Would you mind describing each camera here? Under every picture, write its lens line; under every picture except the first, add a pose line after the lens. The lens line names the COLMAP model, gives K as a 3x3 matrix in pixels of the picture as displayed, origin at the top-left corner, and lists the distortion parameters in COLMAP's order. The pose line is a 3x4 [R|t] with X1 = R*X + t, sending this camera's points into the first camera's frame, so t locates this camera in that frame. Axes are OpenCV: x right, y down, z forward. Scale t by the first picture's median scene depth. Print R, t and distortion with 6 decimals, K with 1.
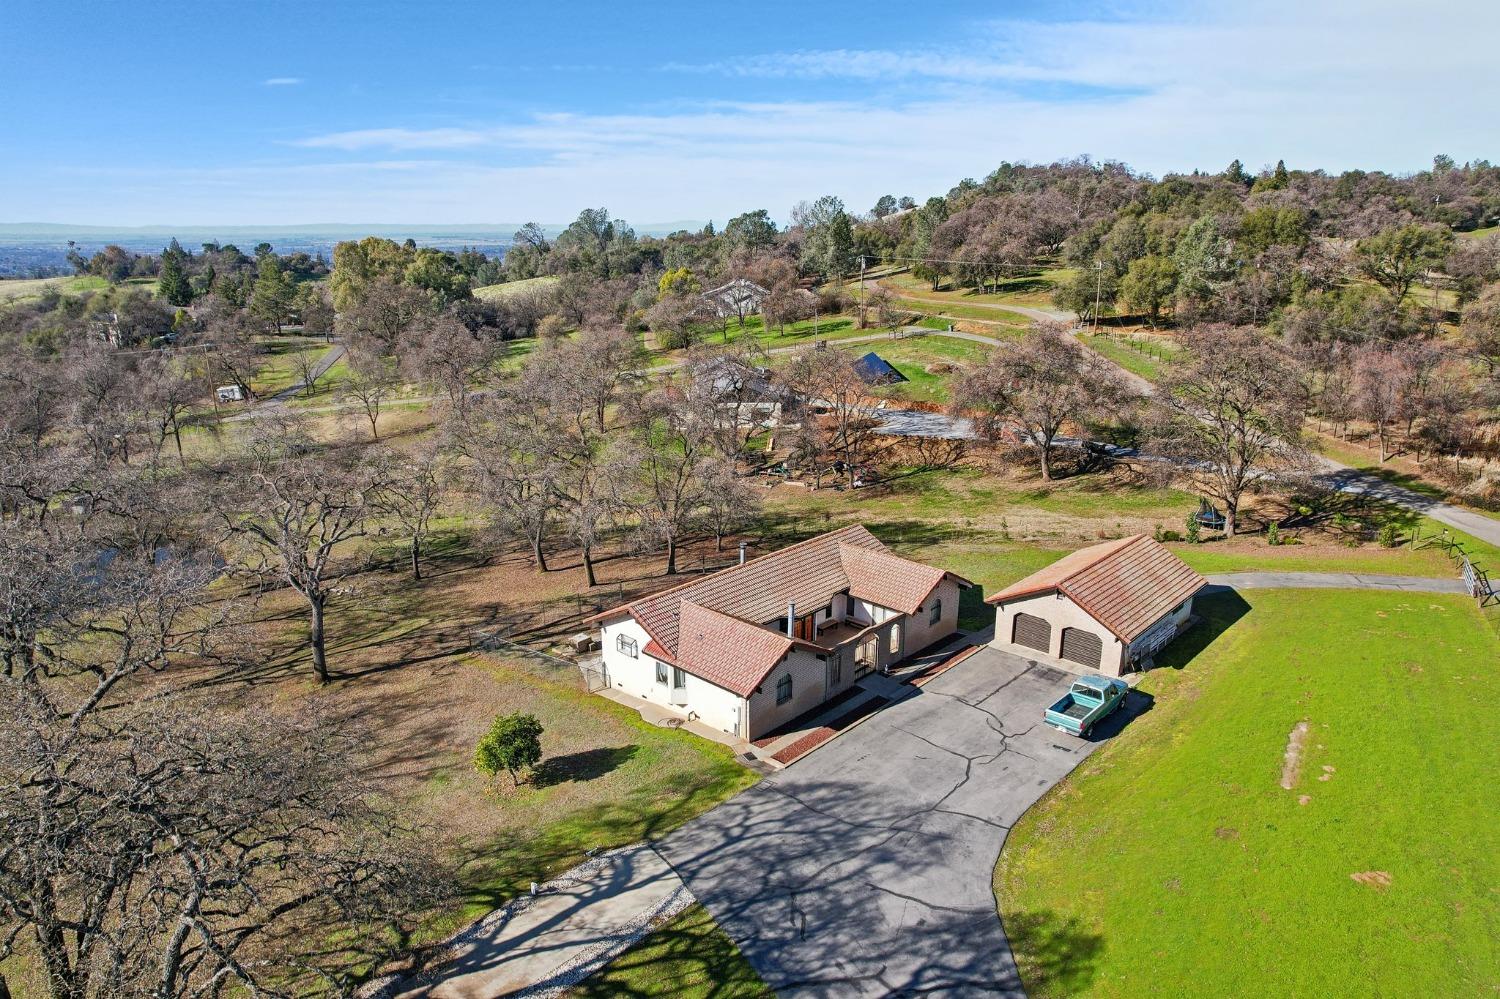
lens RADIAL K [[990.5, 0, 746.1], [0, 990.5, 503.9], [0, 0, 1]] dist [-0.064329, 0.052161]
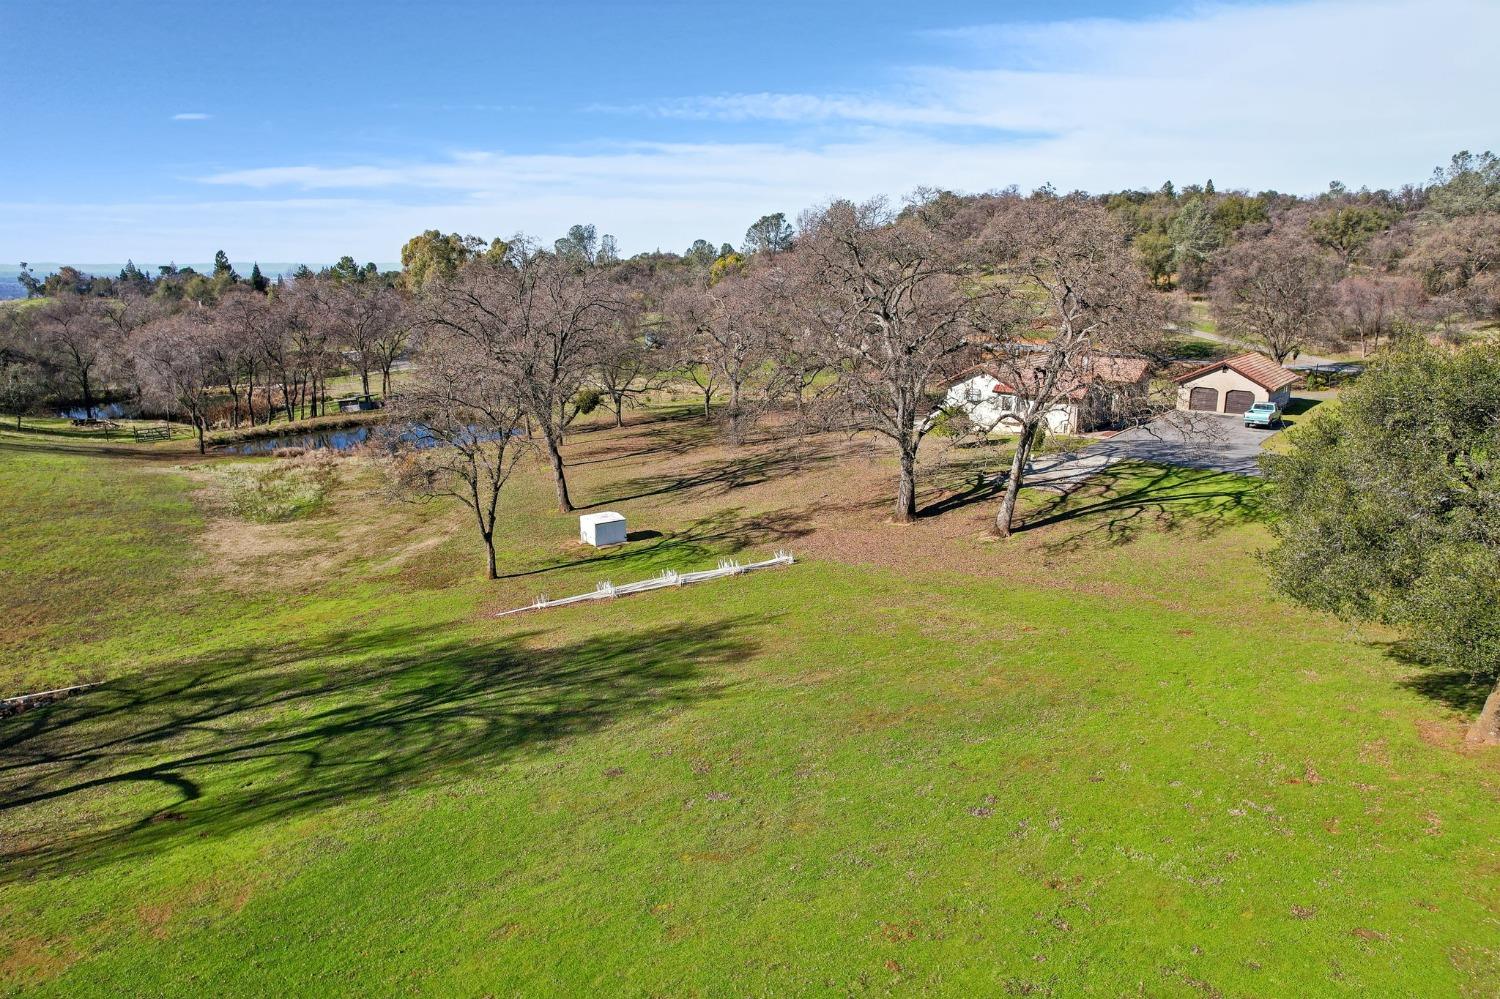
lens RADIAL K [[990.5, 0, 753.8], [0, 990.5, 495.4], [0, 0, 1]] dist [-0.064329, 0.052161]
pose [[0.995567, -0.018308, 0.092261, -0.547137], [0.022674, 0.998661, -0.046501, 0.328461], [-0.091286, 0.048387, 0.994648, -0.450719]]
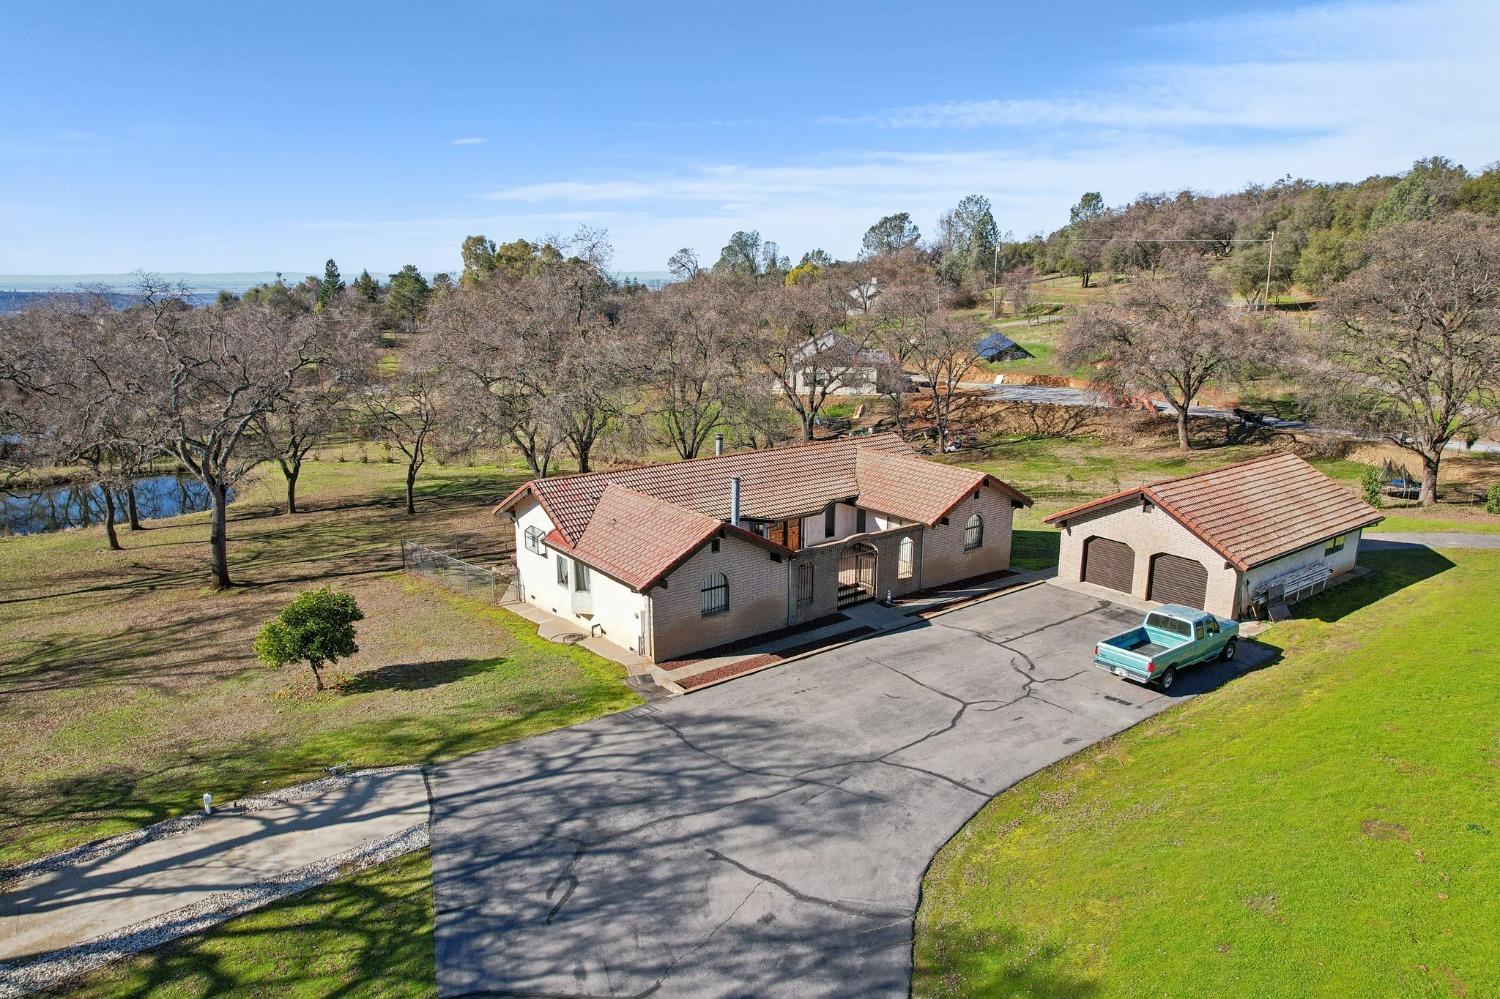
lens RADIAL K [[990.5, 0, 748.2], [0, 990.5, 489.8], [0, 0, 1]] dist [-0.064329, 0.052161]
pose [[0.985631, 0.040656, -0.163946, 0.145779], [-0.050970, 0.996944, -0.059198, 0.128711], [0.161039, 0.066704, 0.984691, 0.258260]]
